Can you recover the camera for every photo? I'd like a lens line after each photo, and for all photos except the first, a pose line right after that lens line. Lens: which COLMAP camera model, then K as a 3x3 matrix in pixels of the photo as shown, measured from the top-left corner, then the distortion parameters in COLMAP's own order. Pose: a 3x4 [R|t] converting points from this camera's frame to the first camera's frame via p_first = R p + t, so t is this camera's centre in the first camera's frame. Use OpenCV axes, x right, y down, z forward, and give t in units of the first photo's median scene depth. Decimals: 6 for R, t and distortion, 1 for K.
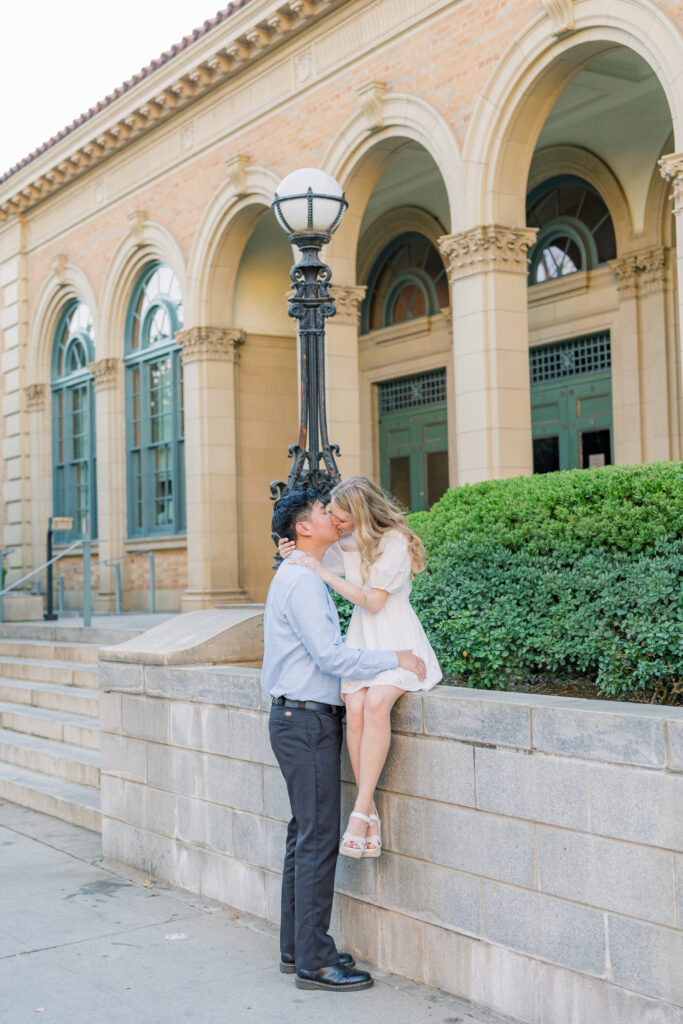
lens RADIAL K [[1566.3, 0, 343.3], [0, 1566.3, 466.4], [0, 0, 1]] dist [0.018256, 0.039588]
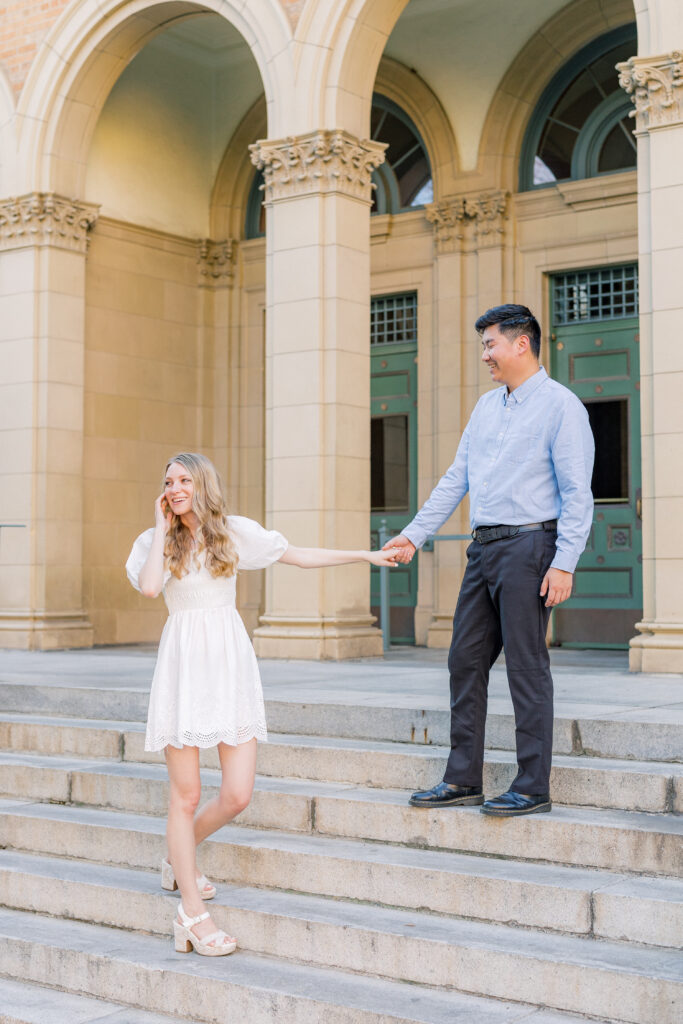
lens RADIAL K [[1566.3, 0, 343.3], [0, 1566.3, 466.4], [0, 0, 1]] dist [0.018256, 0.039588]
pose [[0.926206, 0.055070, 0.372975, -0.206760], [-0.050334, 0.998480, -0.022432, 0.028254], [-0.373644, 0.002003, 0.927570, 0.369091]]
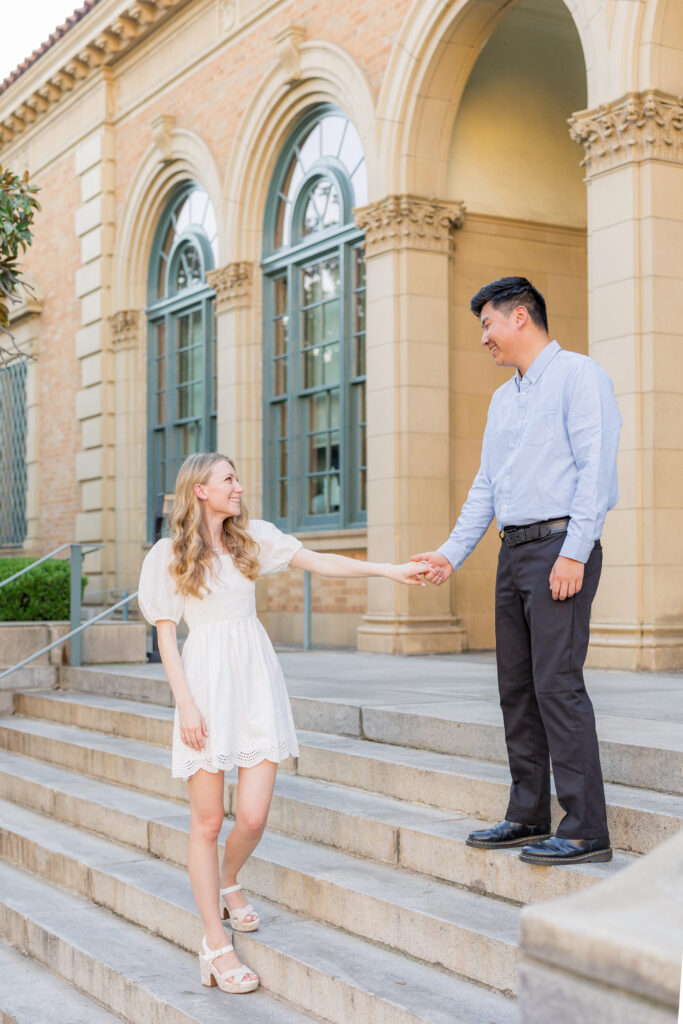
lens RADIAL K [[1516.9, 0, 362.9], [0, 1516.9, 531.2], [0, 0, 1]] dist [0.021557, -0.064856]
pose [[0.999582, 0.021938, -0.018828, -0.090541], [-0.021313, 0.999236, 0.032771, 0.024817], [0.019532, -0.032356, 0.999286, 0.388994]]
